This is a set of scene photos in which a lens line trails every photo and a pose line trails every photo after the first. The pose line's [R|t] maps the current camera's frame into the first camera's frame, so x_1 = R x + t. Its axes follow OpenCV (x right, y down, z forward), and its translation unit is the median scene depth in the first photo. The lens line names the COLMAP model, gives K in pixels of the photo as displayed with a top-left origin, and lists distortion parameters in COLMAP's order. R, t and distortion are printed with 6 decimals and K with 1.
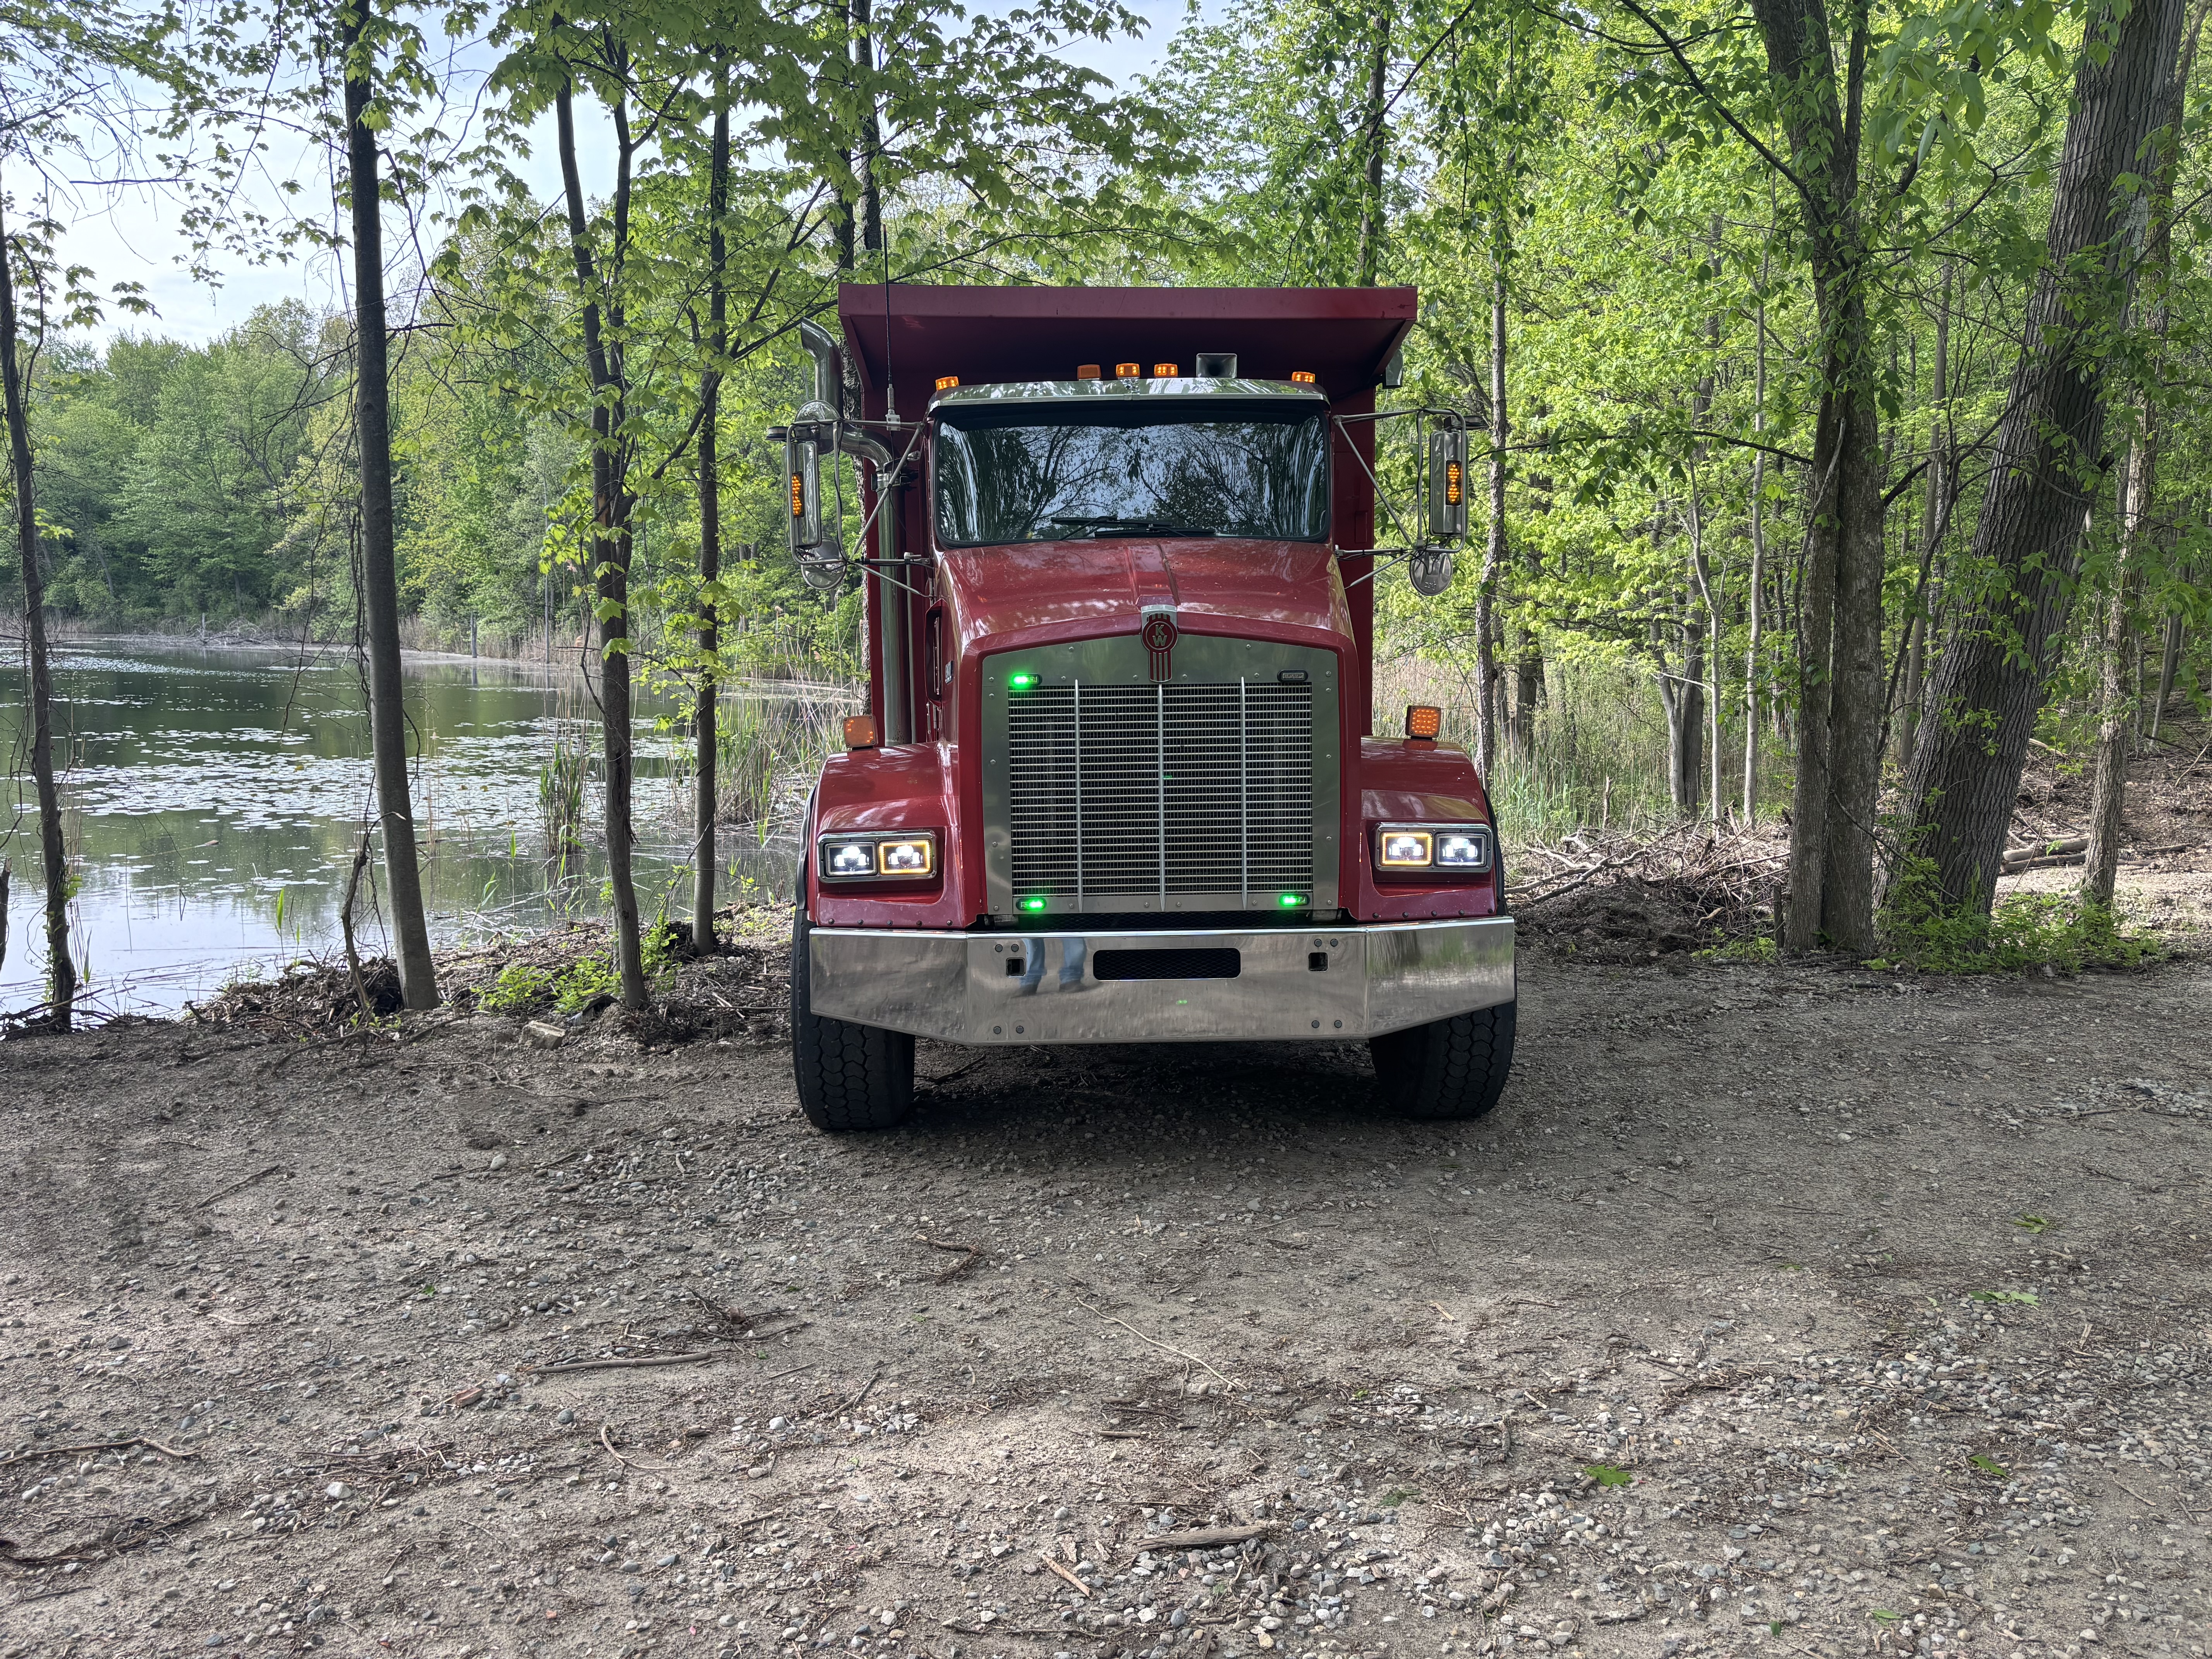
lens RADIAL K [[1667.8, 0, 1039.8], [0, 1667.8, 857.4], [0, 0, 1]] dist [0.049448, -0.061293]
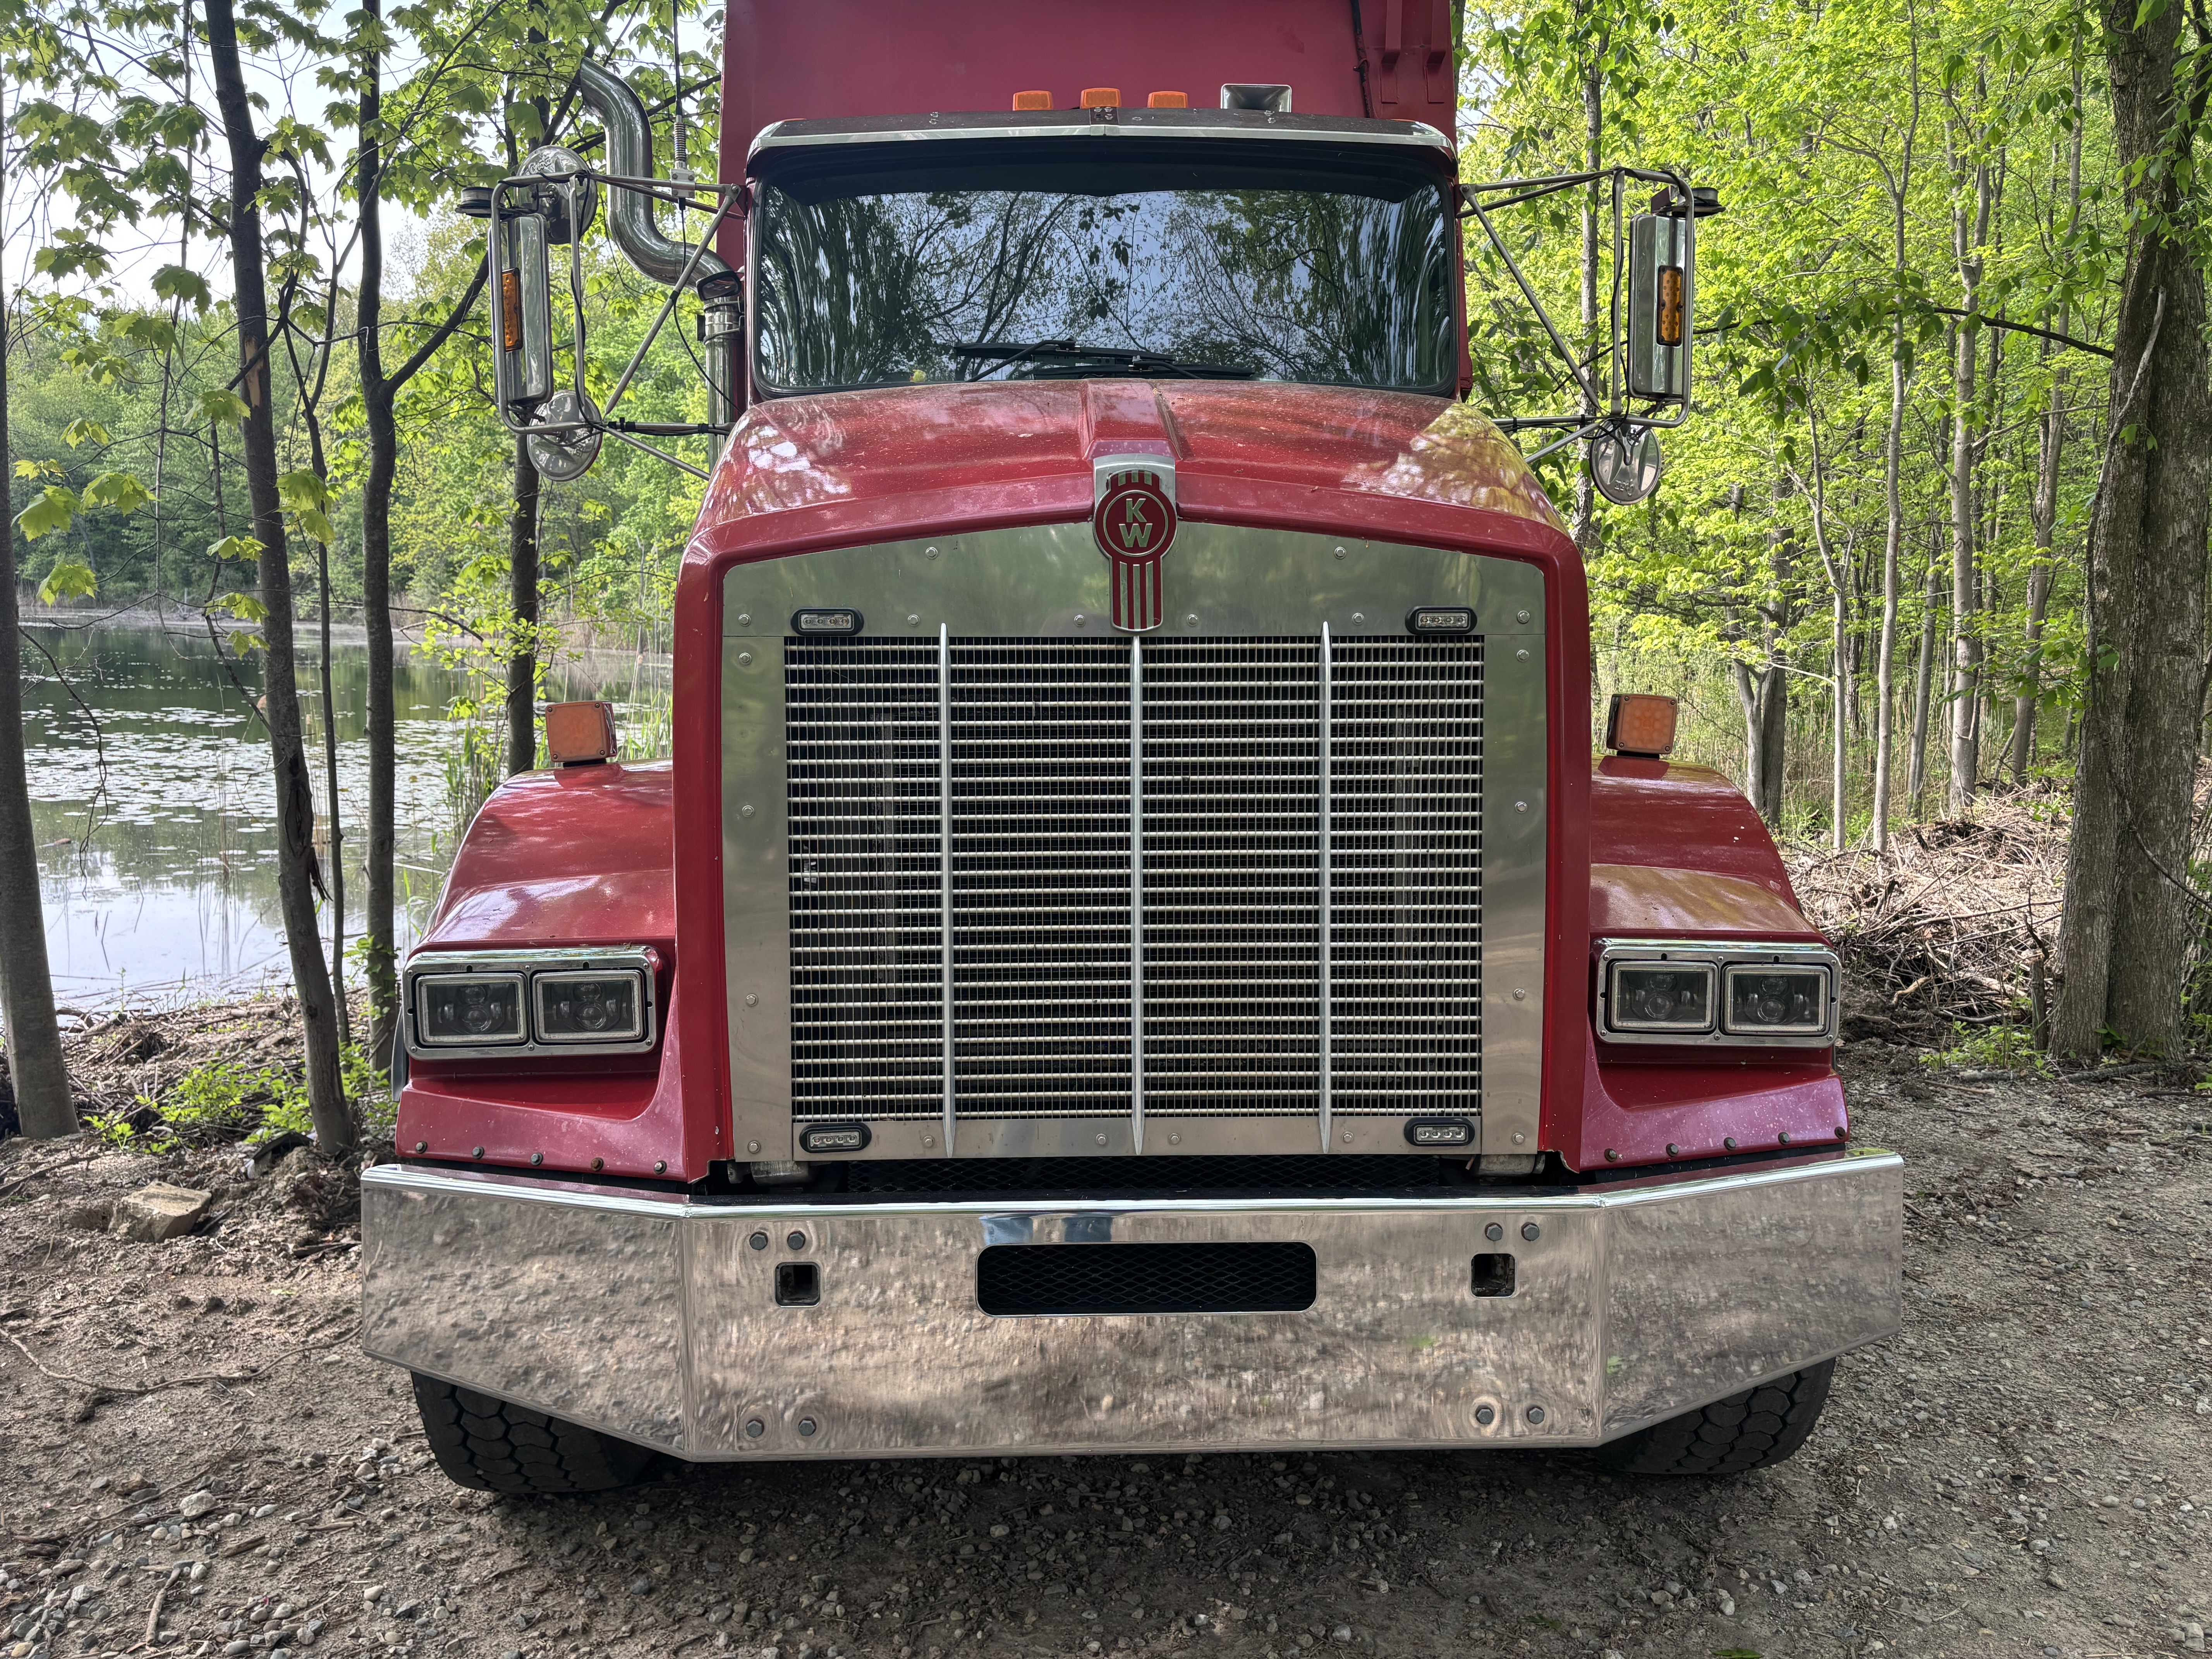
lens RADIAL K [[1667.8, 0, 1105.3], [0, 1667.8, 826.7], [0, 0, 1]] dist [0.049448, -0.061293]
pose [[0.999427, 0.009371, 0.032513, 0.049844], [-0.008988, 0.999889, -0.011922, -0.048373], [-0.032621, 0.011623, 0.999400, 0.560169]]
